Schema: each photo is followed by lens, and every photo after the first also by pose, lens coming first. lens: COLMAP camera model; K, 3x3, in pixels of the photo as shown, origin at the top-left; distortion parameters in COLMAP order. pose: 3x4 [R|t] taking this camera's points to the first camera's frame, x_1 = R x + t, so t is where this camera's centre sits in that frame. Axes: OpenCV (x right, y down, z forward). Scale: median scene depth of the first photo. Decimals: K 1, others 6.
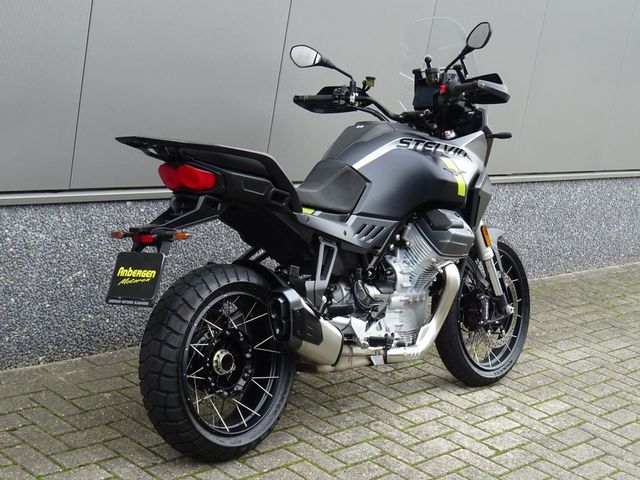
lens RADIAL K [[1215.7, 0, 319.2], [0, 1215.7, 240.4], [0, 0, 1]] dist [0.011193, 0.000000]
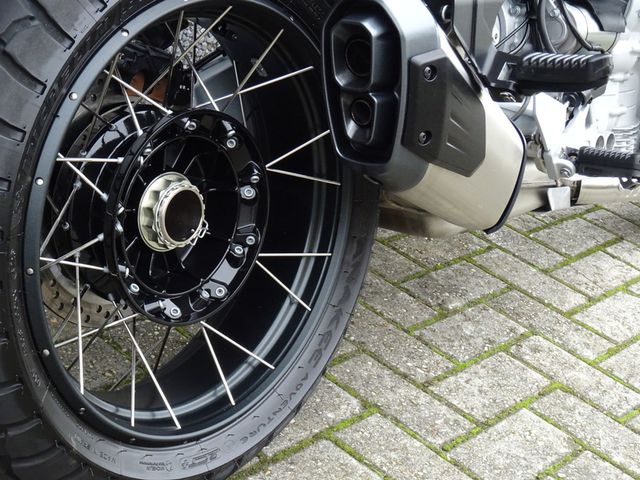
lens RADIAL K [[1215.7, 0, 319.1], [0, 1215.7, 238.3], [0, 0, 1]] dist [0.011193, 0.000000]
pose [[0.997536, 0.055868, 0.042438, -0.052054], [-0.063390, 0.976931, 0.203931, 0.038173], [-0.030066, -0.206119, 0.978065, 0.670590]]
